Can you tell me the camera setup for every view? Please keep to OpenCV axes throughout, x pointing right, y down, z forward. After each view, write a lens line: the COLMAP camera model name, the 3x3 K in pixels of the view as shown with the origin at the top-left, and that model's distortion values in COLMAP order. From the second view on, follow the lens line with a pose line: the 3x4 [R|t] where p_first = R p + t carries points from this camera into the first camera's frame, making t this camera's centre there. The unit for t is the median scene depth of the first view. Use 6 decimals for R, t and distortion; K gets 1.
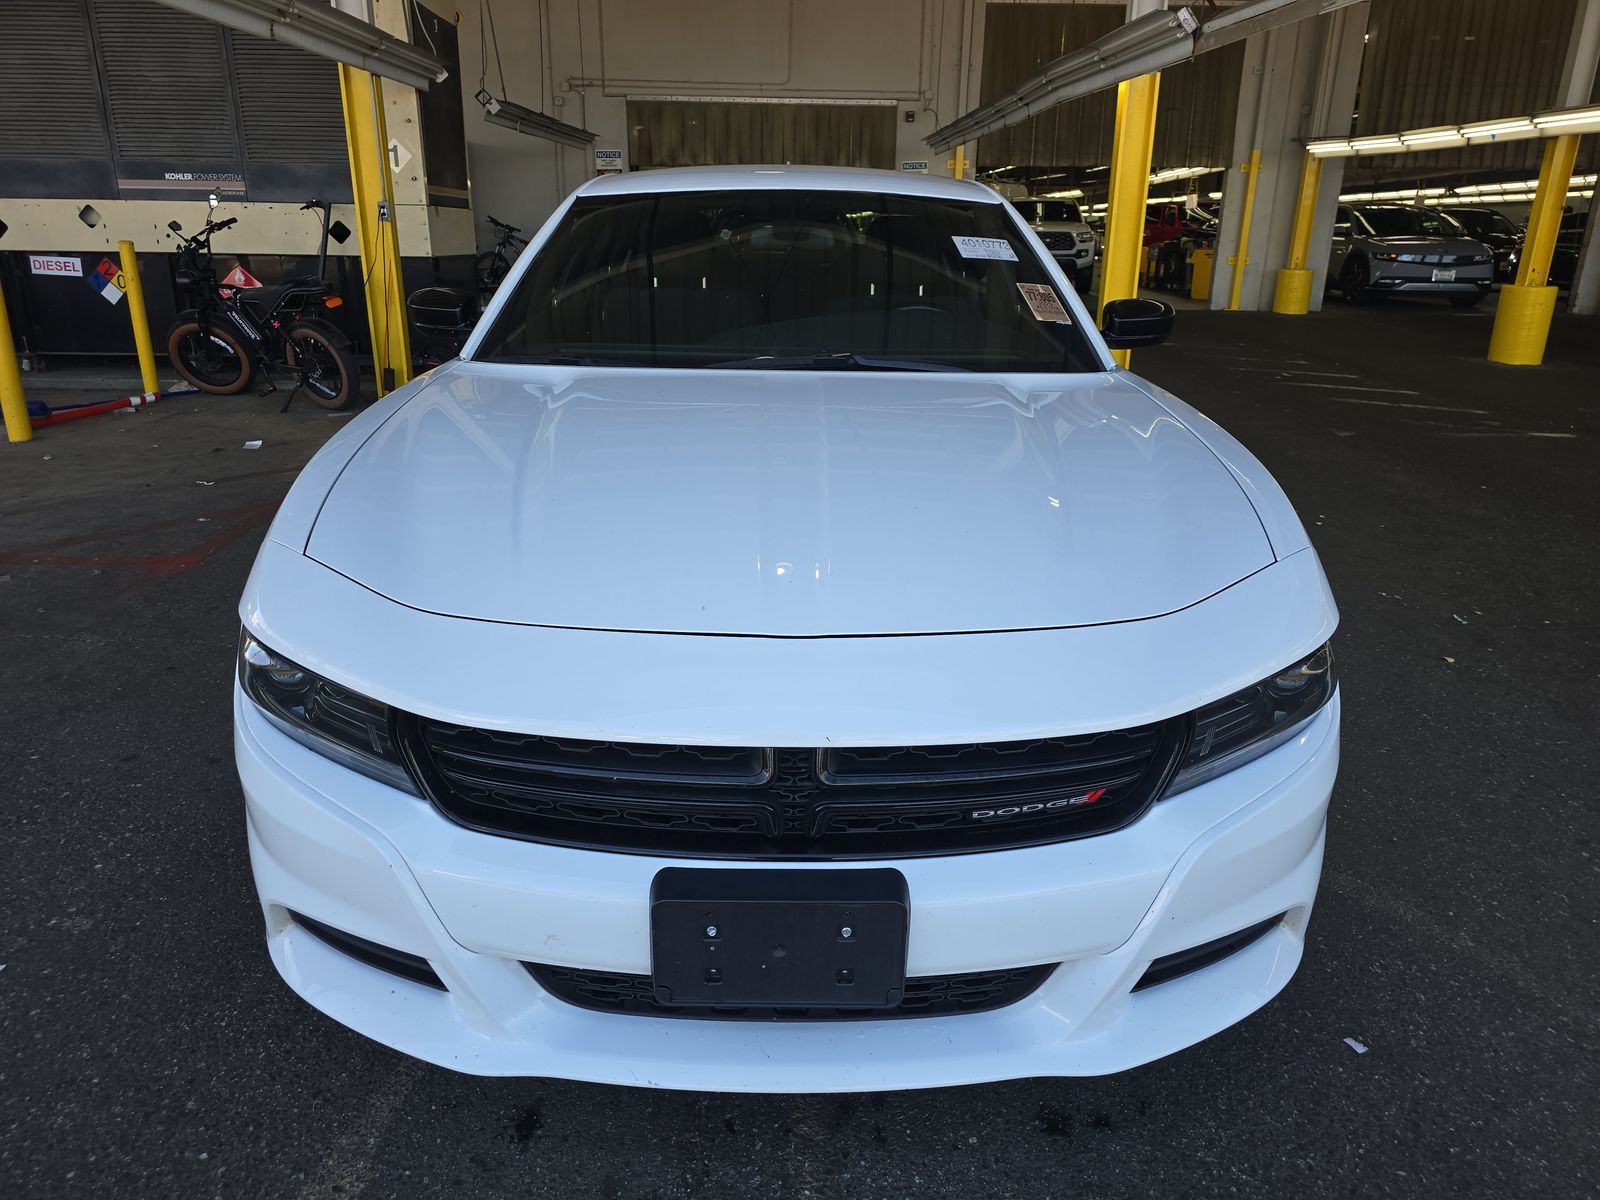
lens RADIAL K [[1059.4, 0, 809.5], [0, 1059.4, 593.1], [0, 0, 1]] dist [0.046054, -0.043970]
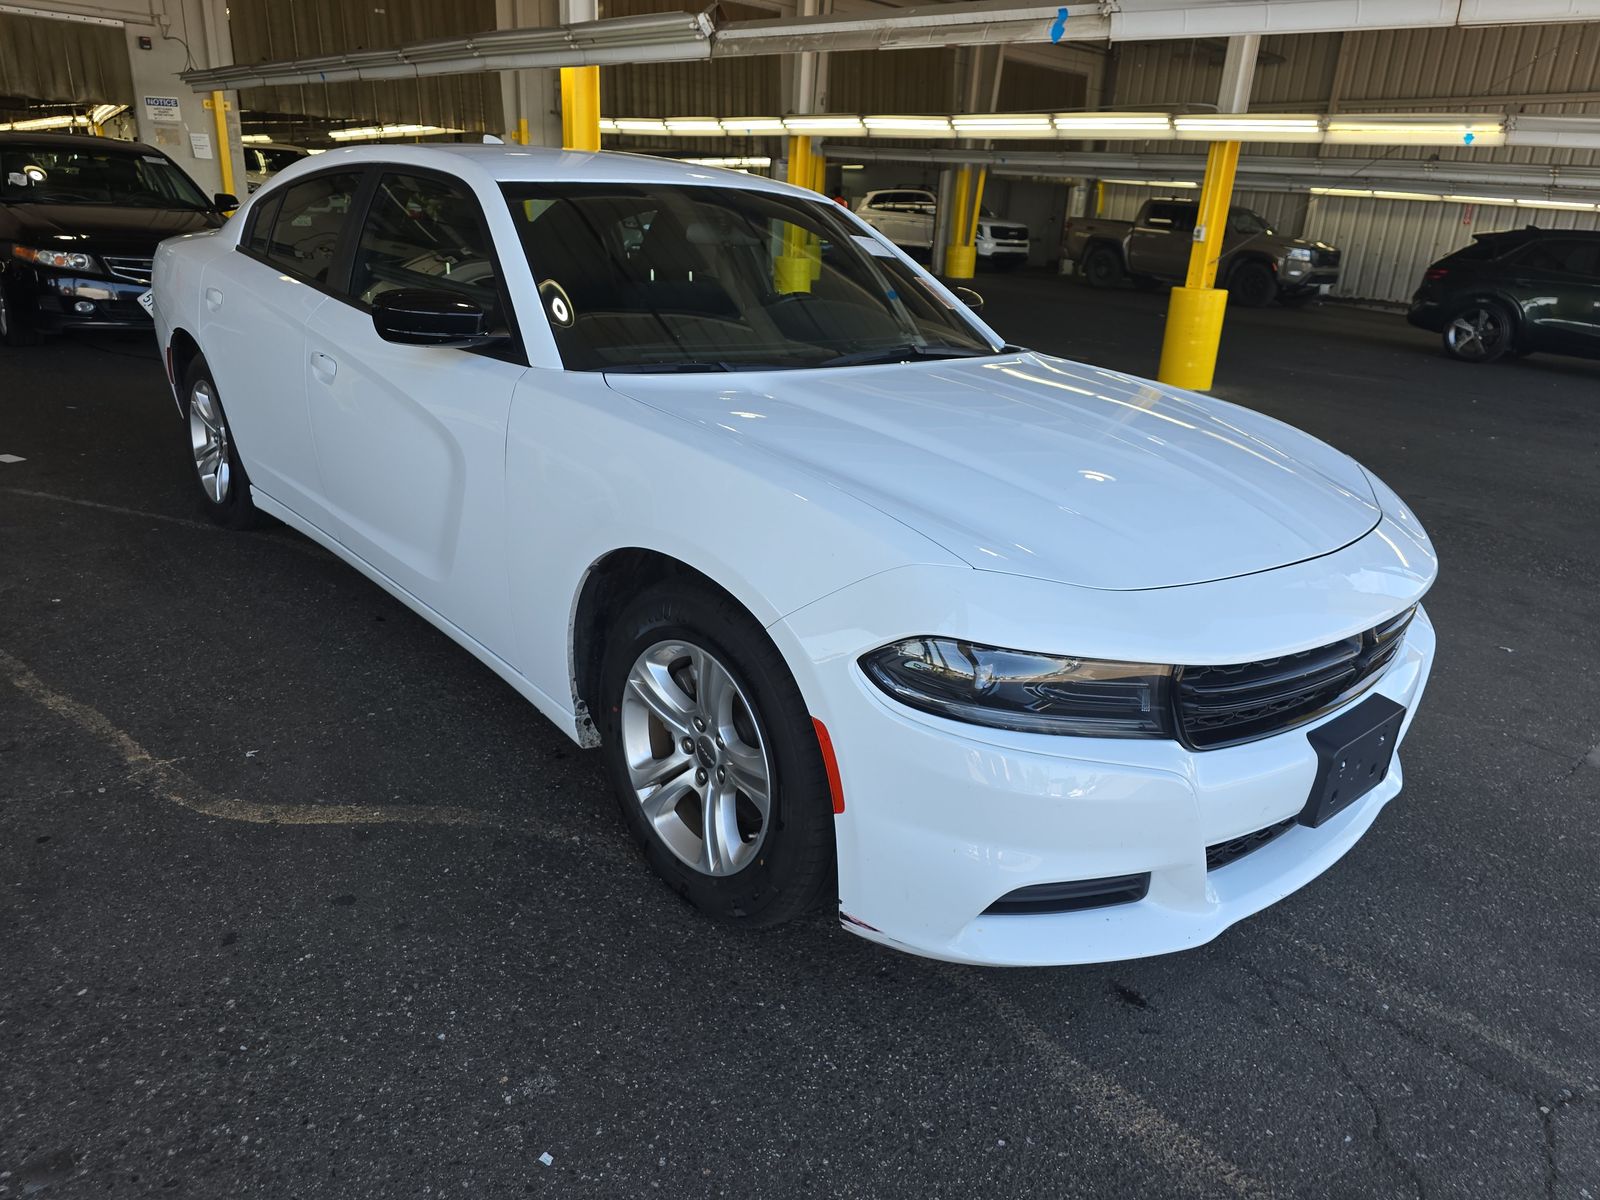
lens RADIAL K [[1095.7, 0, 800.0], [0, 1095.7, 600.0], [0, 0, 1]] dist [-0.011475, -0.006420]
pose [[0.747930, -0.190423, 0.635877, -0.206405], [0.166282, 0.981172, 0.098243, -0.022191], [-0.642613, 0.032256, 0.765512, 0.044841]]
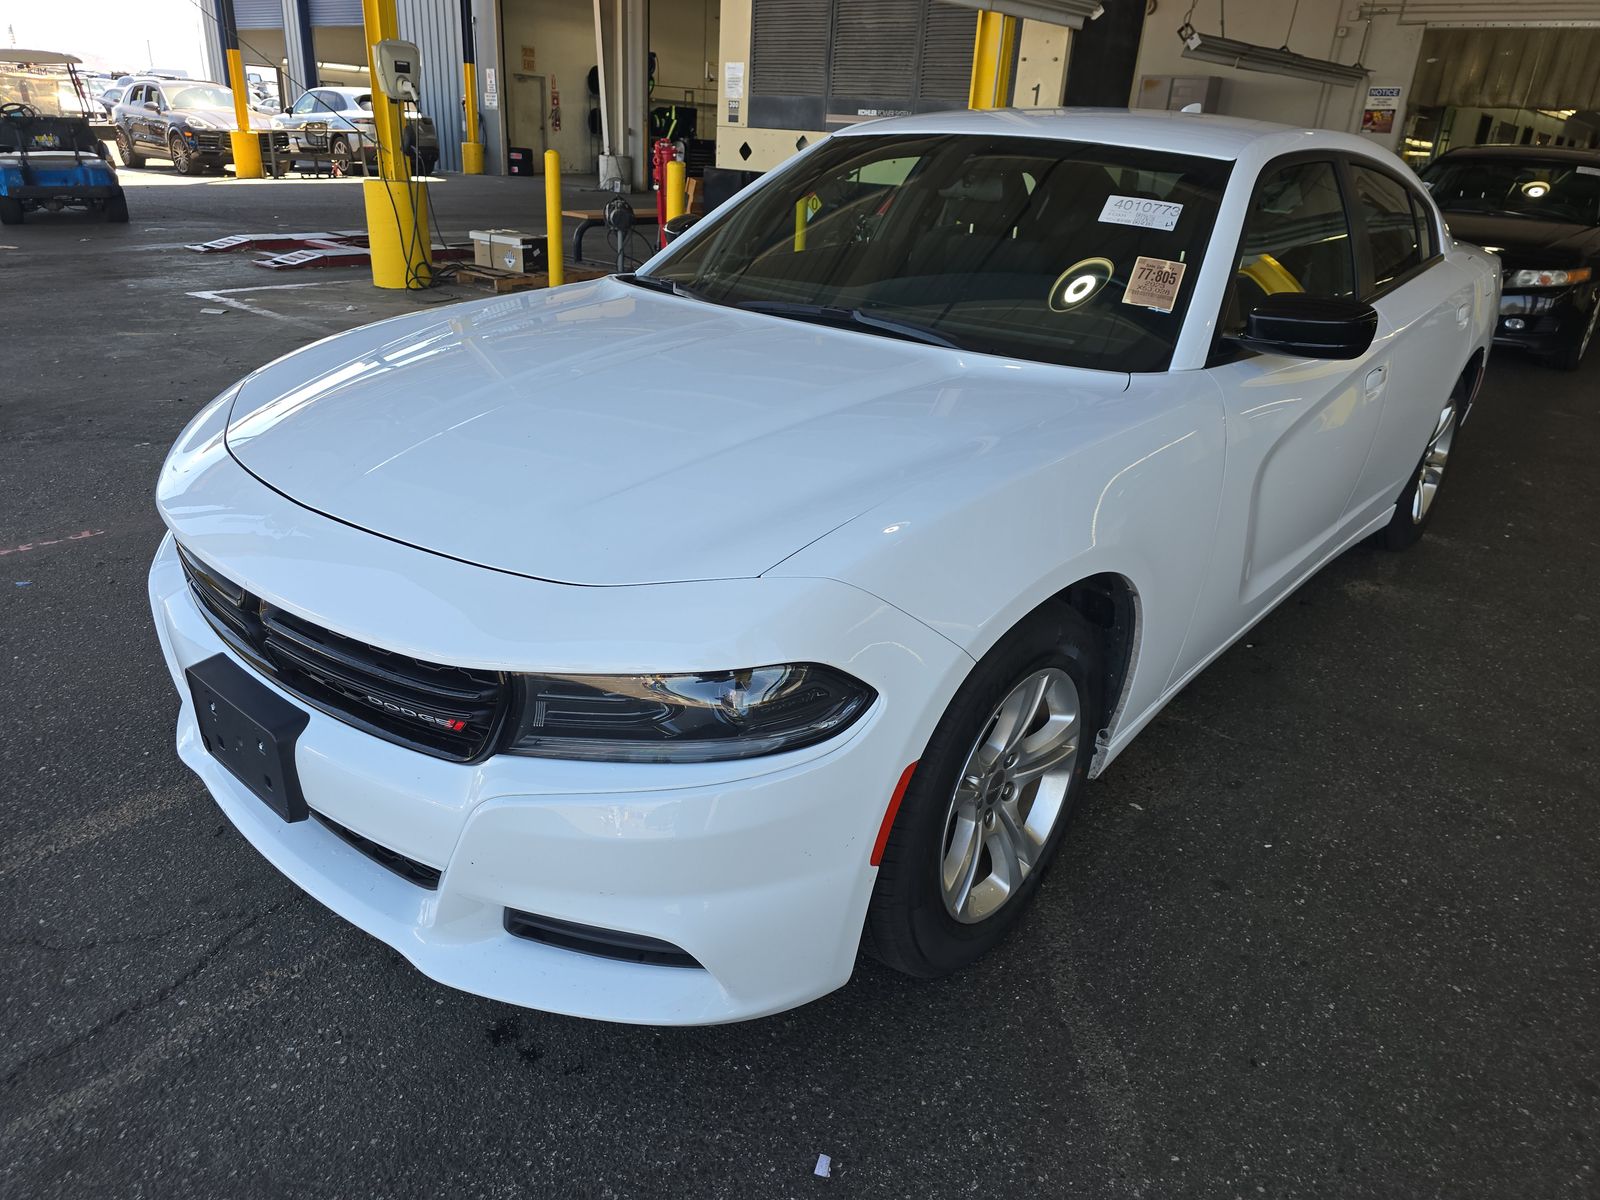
lens RADIAL K [[1095.6, 0, 800.0], [0, 1095.6, 600.0], [0, 0, 1]] dist [-0.004813, -0.004866]
pose [[0.748588, 0.281444, -0.600337, 0.163144], [-0.252895, 0.958188, 0.133862, -0.022812], [0.612911, 0.051615, 0.788465, 0.049857]]
